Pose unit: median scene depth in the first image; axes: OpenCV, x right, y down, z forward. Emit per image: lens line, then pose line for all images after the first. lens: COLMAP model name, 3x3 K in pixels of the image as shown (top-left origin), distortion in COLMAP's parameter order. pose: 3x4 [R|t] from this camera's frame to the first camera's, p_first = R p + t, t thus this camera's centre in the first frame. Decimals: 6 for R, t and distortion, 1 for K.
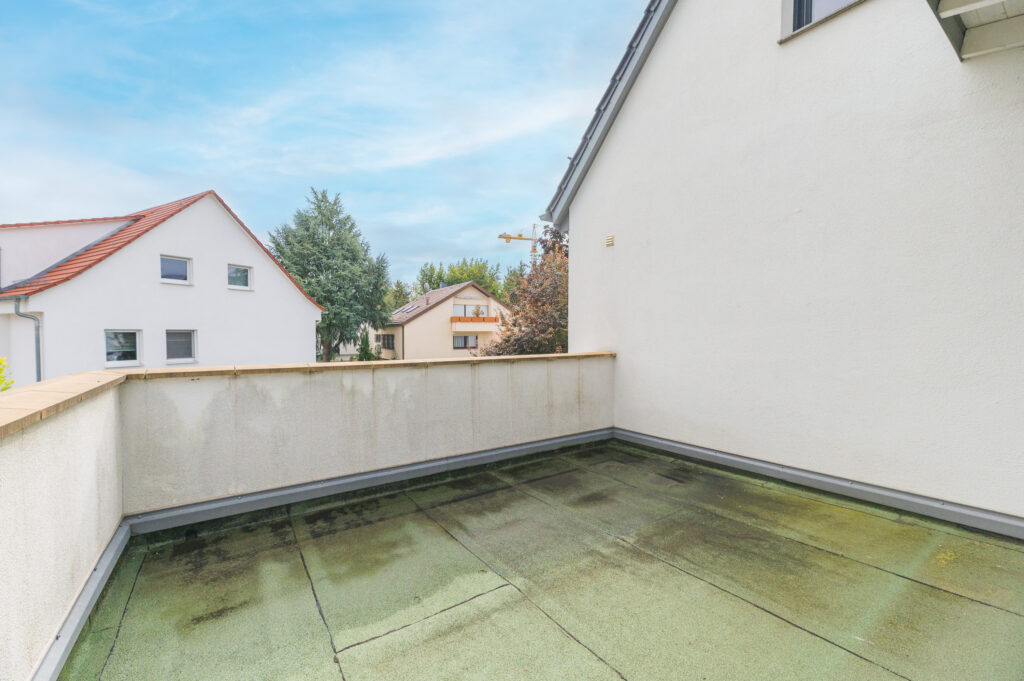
lens RADIAL K [[420.5, 0, 511.0], [0, 420.5, 352.5], [0, 0, 1]] dist [0.002571, 0.000008]
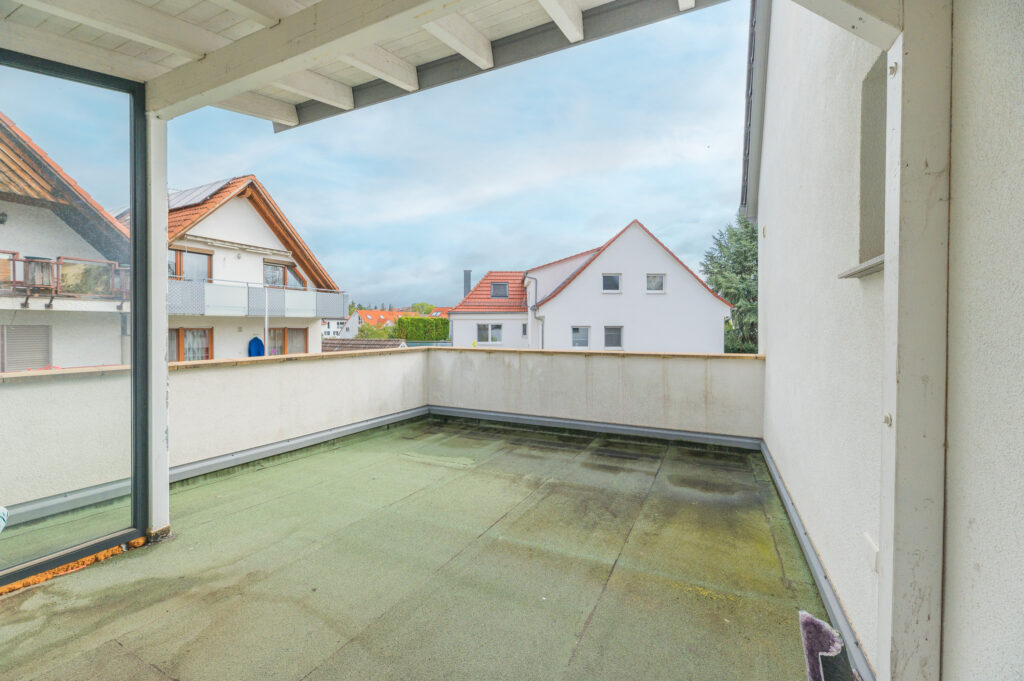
lens RADIAL K [[411.9, 0, 512.0], [0, 411.9, 340.5], [0, 0, 1]] dist [-0.000319, -0.000012]
pose [[0.508271, 0.029204, -0.860702, 1.073376], [-0.041177, 0.999106, 0.009584, -0.026288], [0.860212, 0.030570, 0.509019, 0.130129]]
